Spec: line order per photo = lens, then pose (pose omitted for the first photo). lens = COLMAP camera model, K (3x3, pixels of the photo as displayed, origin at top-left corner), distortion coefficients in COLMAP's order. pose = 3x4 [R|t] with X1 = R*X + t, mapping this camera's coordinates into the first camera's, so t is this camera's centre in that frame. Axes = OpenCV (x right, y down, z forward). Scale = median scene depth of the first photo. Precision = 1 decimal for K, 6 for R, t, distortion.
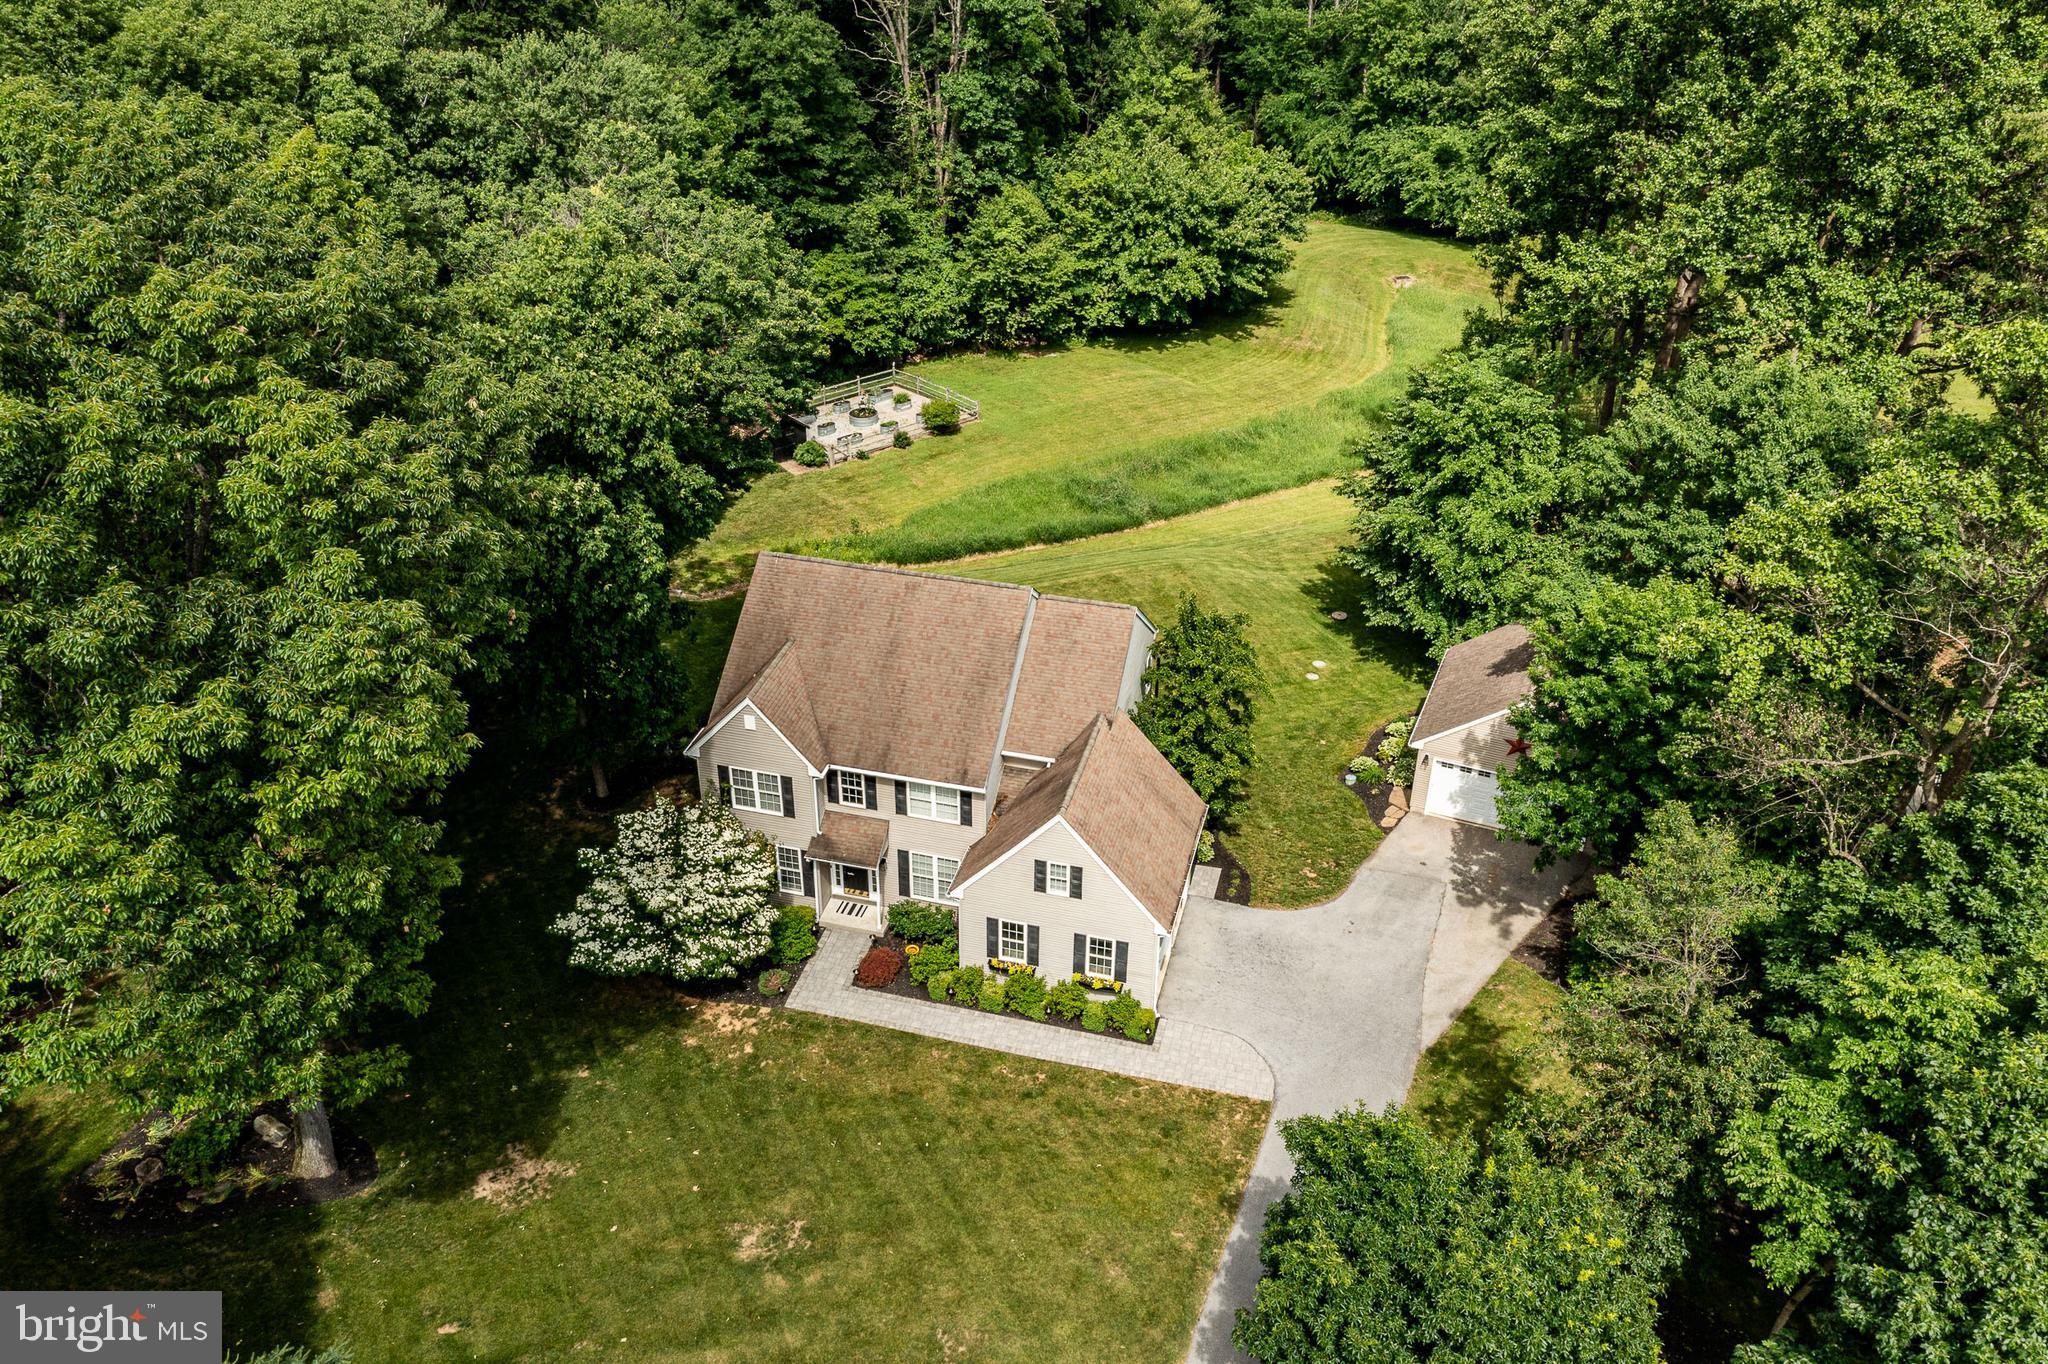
lens RADIAL K [[1626.6, 0, 1026.2], [0, 1626.6, 682.9], [0, 0, 1]] dist [-0.004533, 0.037116]
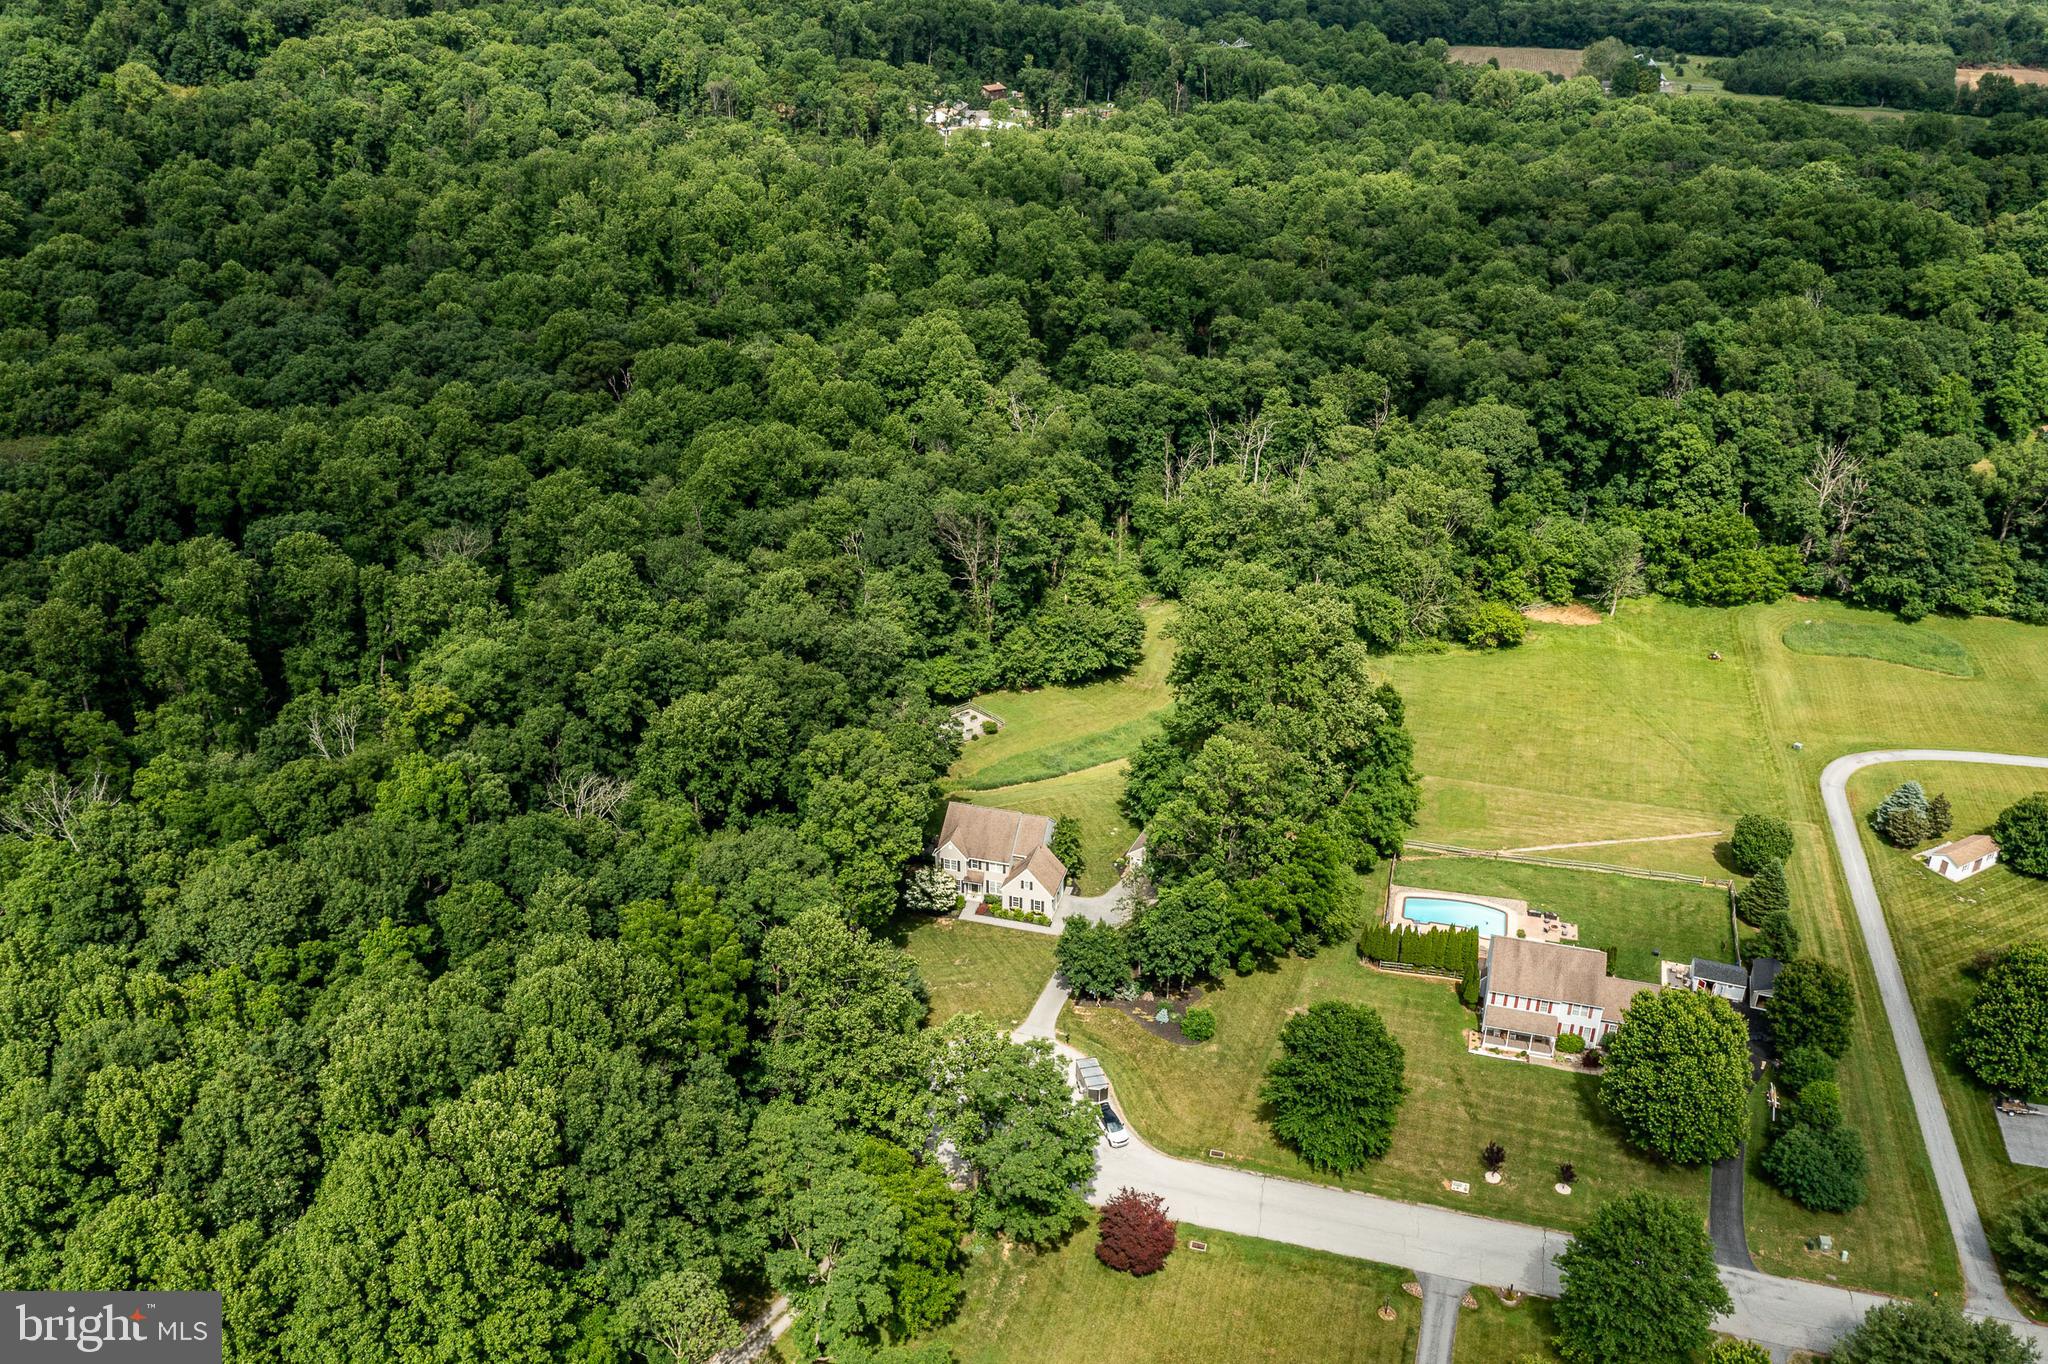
lens RADIAL K [[1626.6, 0, 1026.2], [0, 1626.6, 682.9], [0, 0, 1]] dist [-0.004533, 0.037116]
pose [[0.999951, 0.000388, -0.009897, 0.032274], [-0.001190, 0.996697, -0.081197, -0.030514], [0.009832, 0.081205, 0.996649, -1.721442]]
